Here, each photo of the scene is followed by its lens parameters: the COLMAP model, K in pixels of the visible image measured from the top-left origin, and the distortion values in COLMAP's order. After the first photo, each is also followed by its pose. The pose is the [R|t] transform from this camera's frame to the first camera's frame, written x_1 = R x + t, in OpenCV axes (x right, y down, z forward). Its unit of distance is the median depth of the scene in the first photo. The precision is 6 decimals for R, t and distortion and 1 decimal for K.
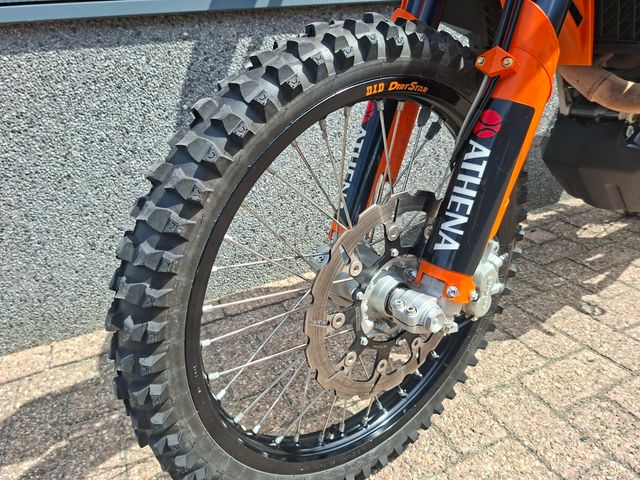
lens RADIAL K [[452.0, 0, 315.0], [0, 452.0, 240.0], [0, 0, 1]] dist [0.068071, -0.074032]
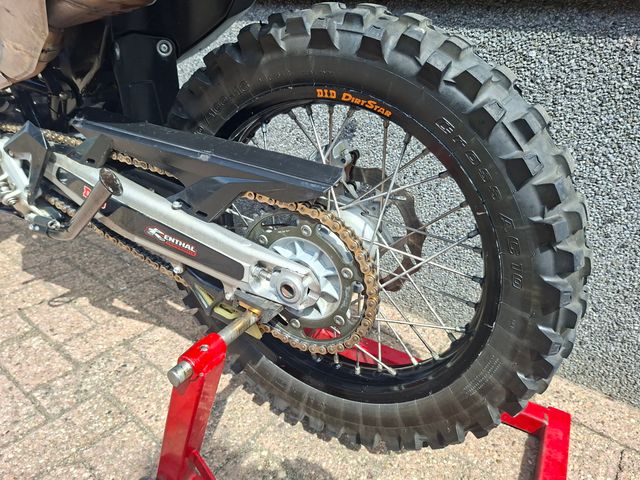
lens RADIAL K [[455.0, 0, 317.0], [0, 455.0, 244.3], [0, 0, 1]] dist [0.051944, -0.054115]
pose [[0.445334, 0.474522, -0.759280, 1.871606], [-0.403414, 0.863400, 0.302982, -0.613299], [0.799334, 0.171376, 0.575930, 0.962928]]
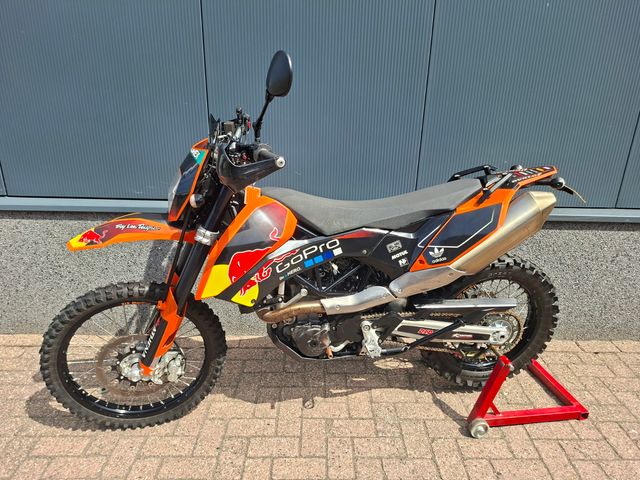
lens RADIAL K [[455.0, 0, 317.0], [0, 455.0, 244.3], [0, 0, 1]] dist [0.051944, -0.054115]
pose [[0.911491, 0.231657, -0.339880, 1.279862], [-0.242370, 0.970119, 0.011231, -0.581534], [0.332326, 0.072140, 0.940402, -0.895149]]
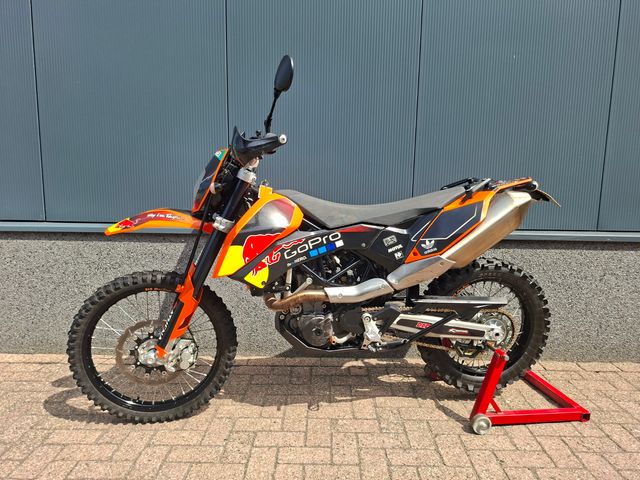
lens RADIAL K [[452.0, 0, 315.0], [0, 452.0, 240.0], [0, 0, 1]] dist [0.068071, -0.074032]
pose [[0.903763, 0.152097, -0.400099, 1.446169], [-0.243043, 0.951785, -0.187178, -0.181964], [0.352339, 0.266405, 0.897154, -1.014999]]
